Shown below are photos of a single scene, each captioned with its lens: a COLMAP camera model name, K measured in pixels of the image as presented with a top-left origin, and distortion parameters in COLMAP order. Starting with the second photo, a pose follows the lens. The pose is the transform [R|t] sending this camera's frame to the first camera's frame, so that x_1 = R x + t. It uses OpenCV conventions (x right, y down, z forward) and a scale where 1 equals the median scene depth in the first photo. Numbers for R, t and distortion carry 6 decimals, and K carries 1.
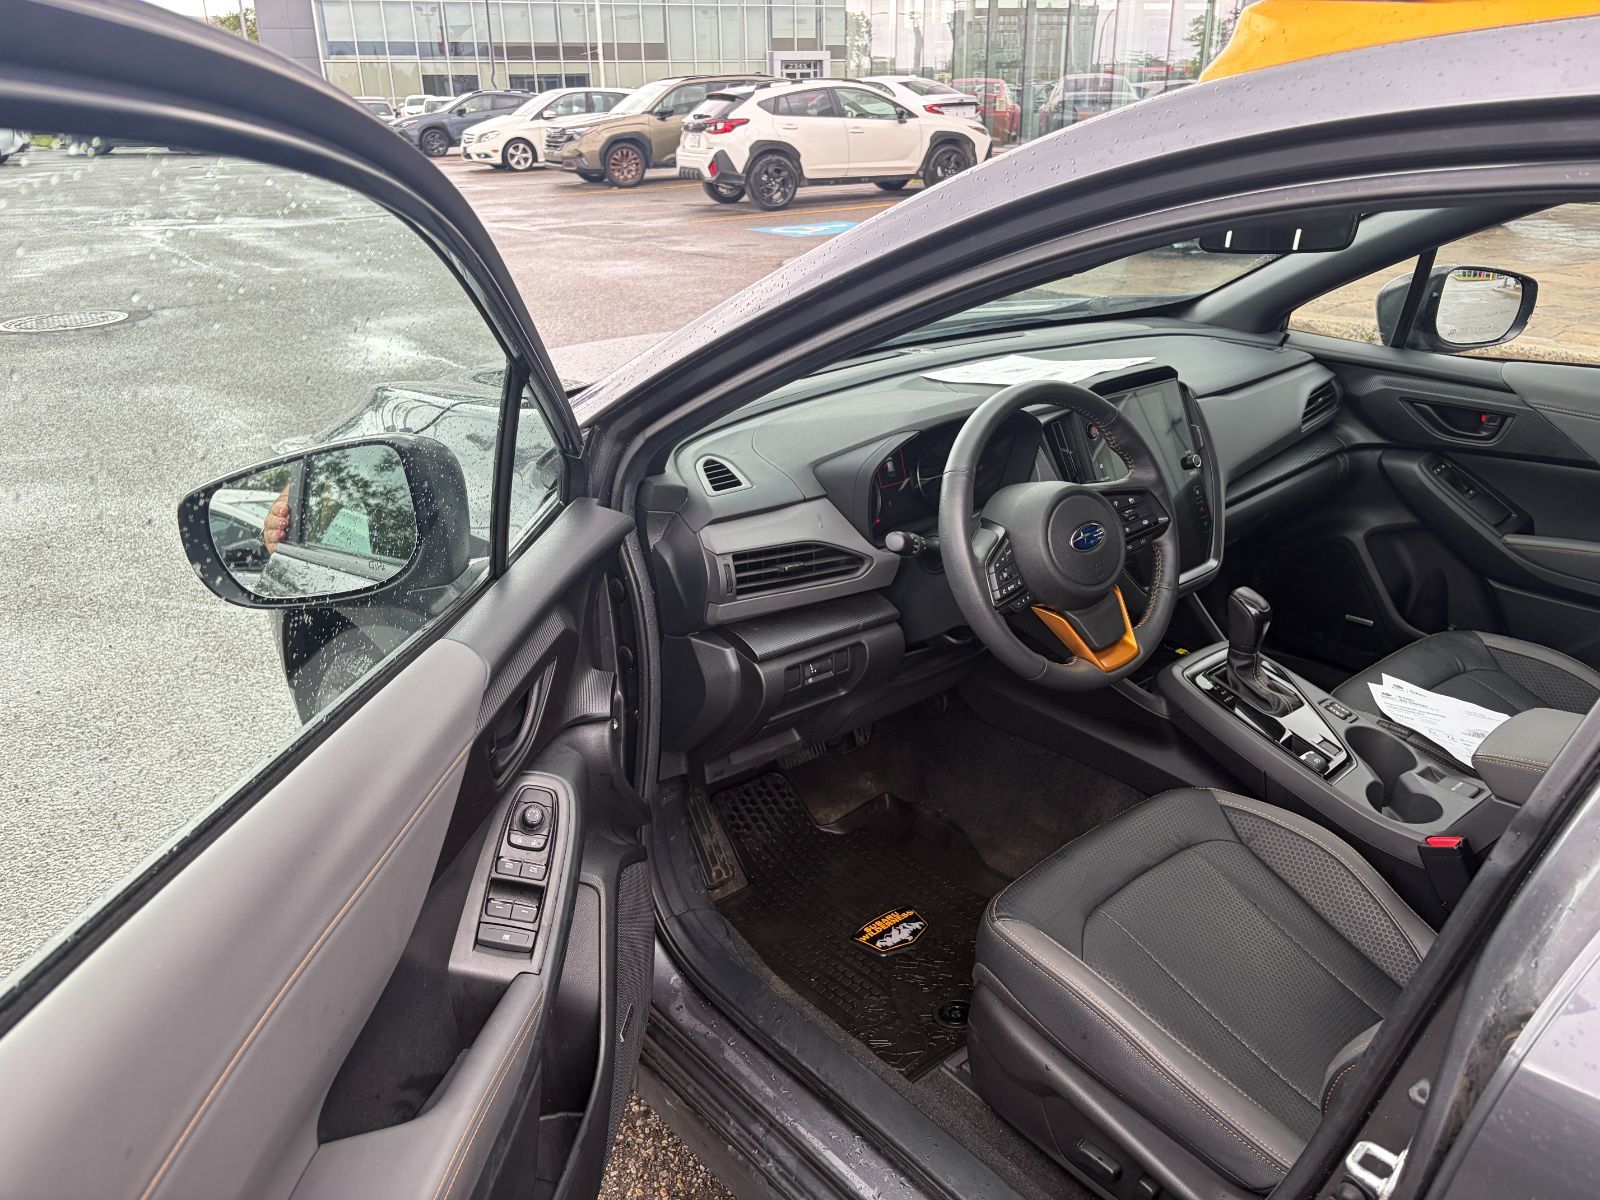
lens RADIAL K [[1222.9, 0, 810.8], [0, 1222.9, 560.8], [0, 0, 1]] dist [0.033272, -0.034762]
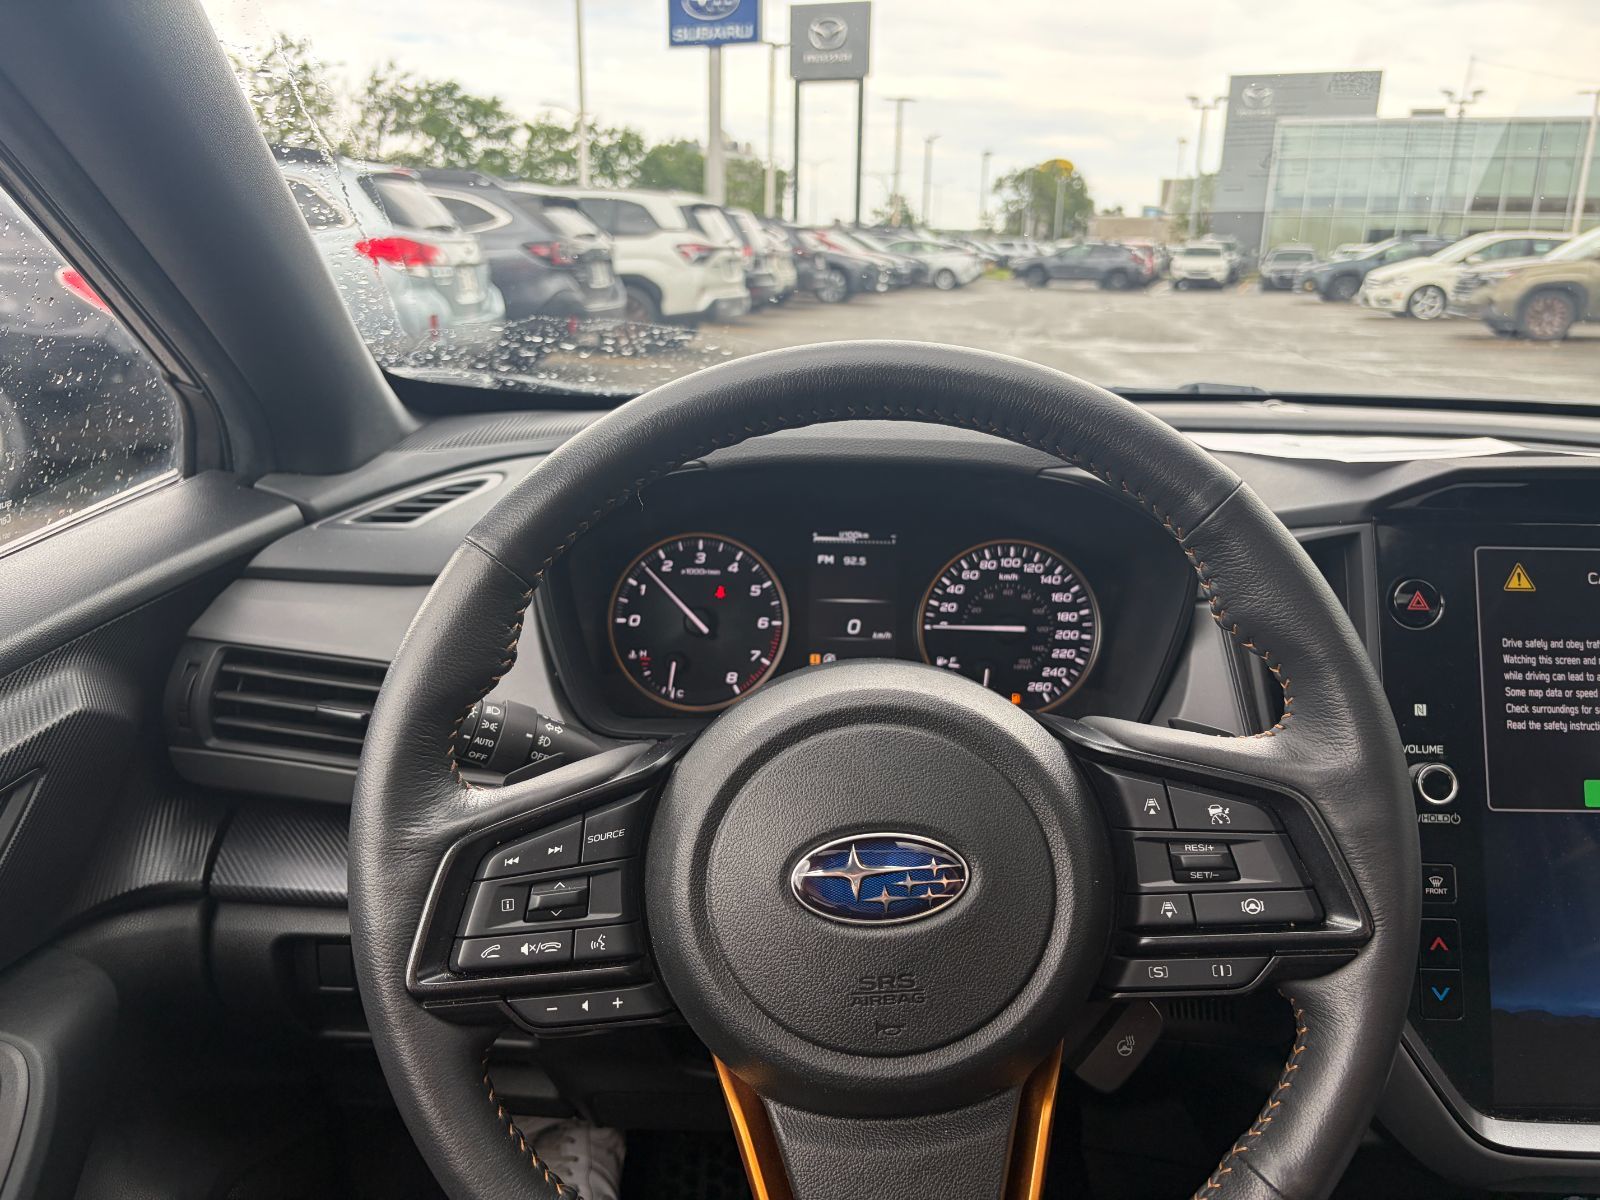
lens RADIAL K [[1222.9, 0, 800.3], [0, 1222.9, 600.4], [0, 0, 1]] dist [0.033272, -0.034762]
pose [[0.756167, 0.206678, -0.620883, 0.027018], [-0.259315, 0.965776, 0.005667, -0.005405], [0.600805, 0.156719, 0.783883, 0.057831]]
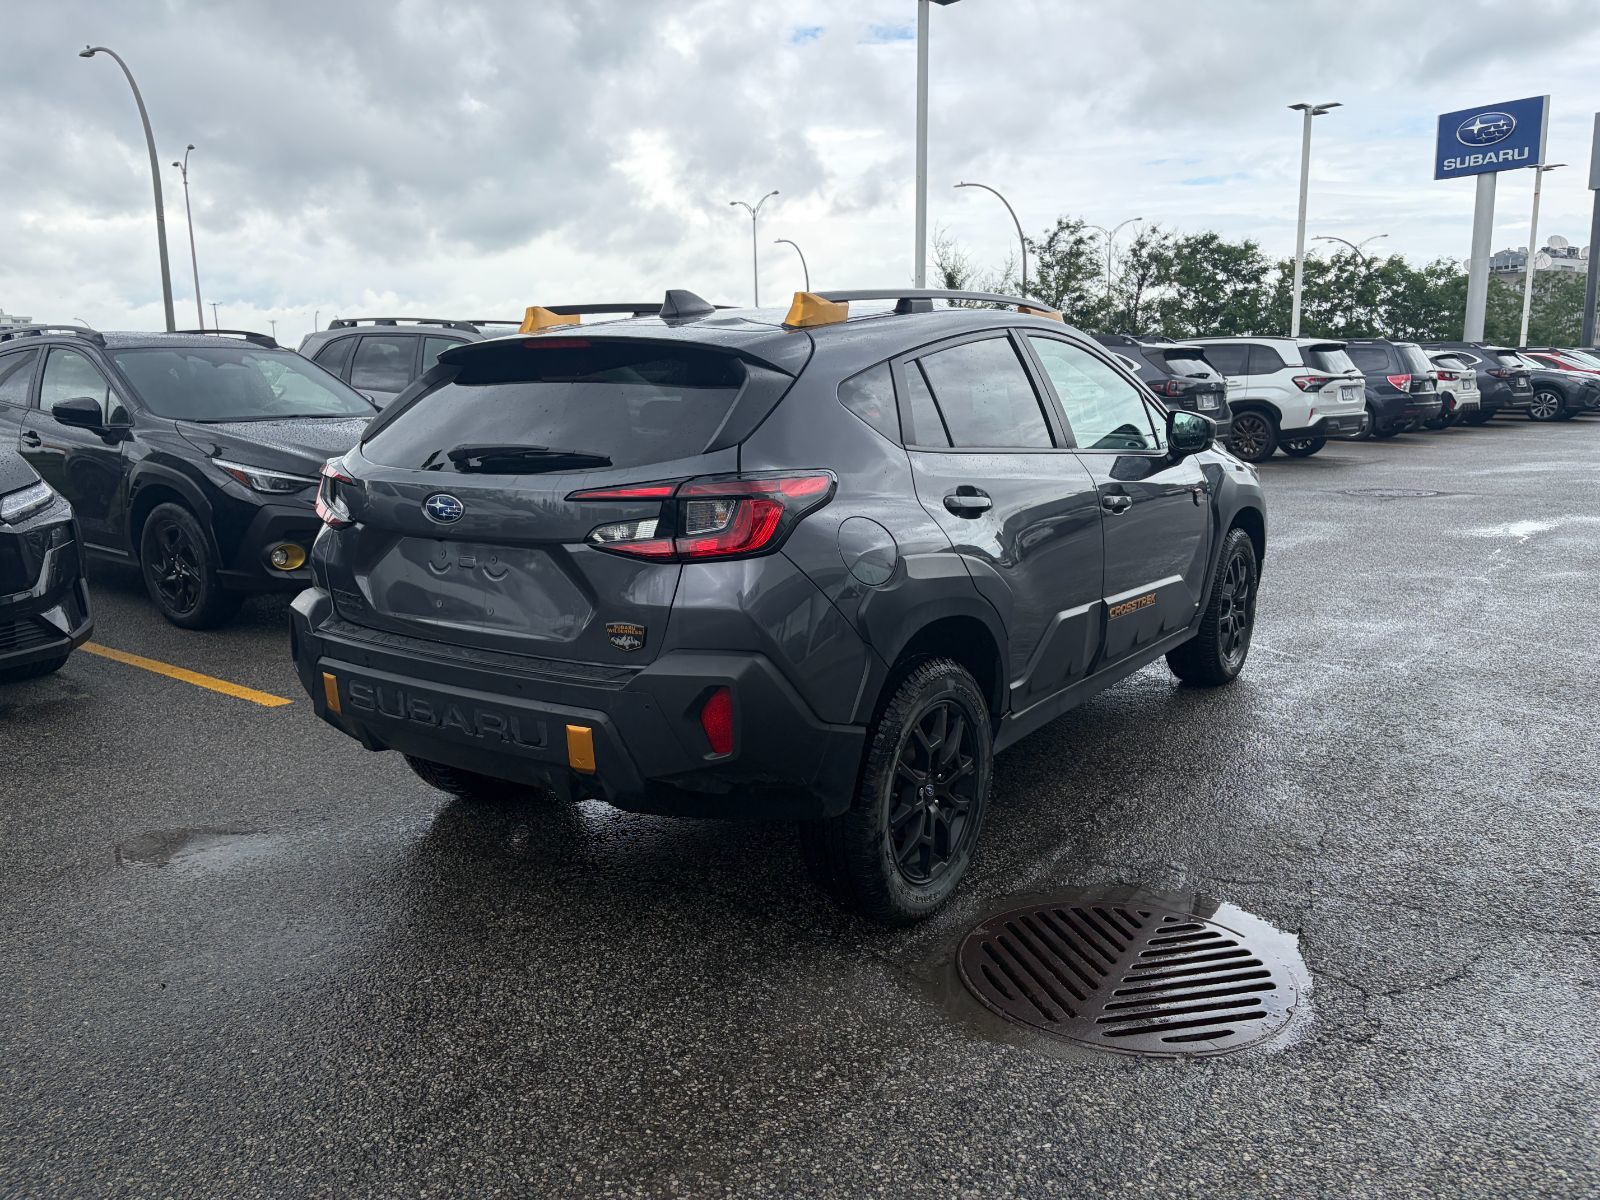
lens RADIAL K [[1222.9, 0, 777.0], [0, 1222.9, 596.9], [0, 0, 1]] dist [0.033272, -0.034762]
pose [[0.236030, 0.180299, -0.954873, 0.271843], [-0.331767, 0.938545, 0.095208, 0.009524], [0.913357, 0.294323, 0.281342, -0.010944]]
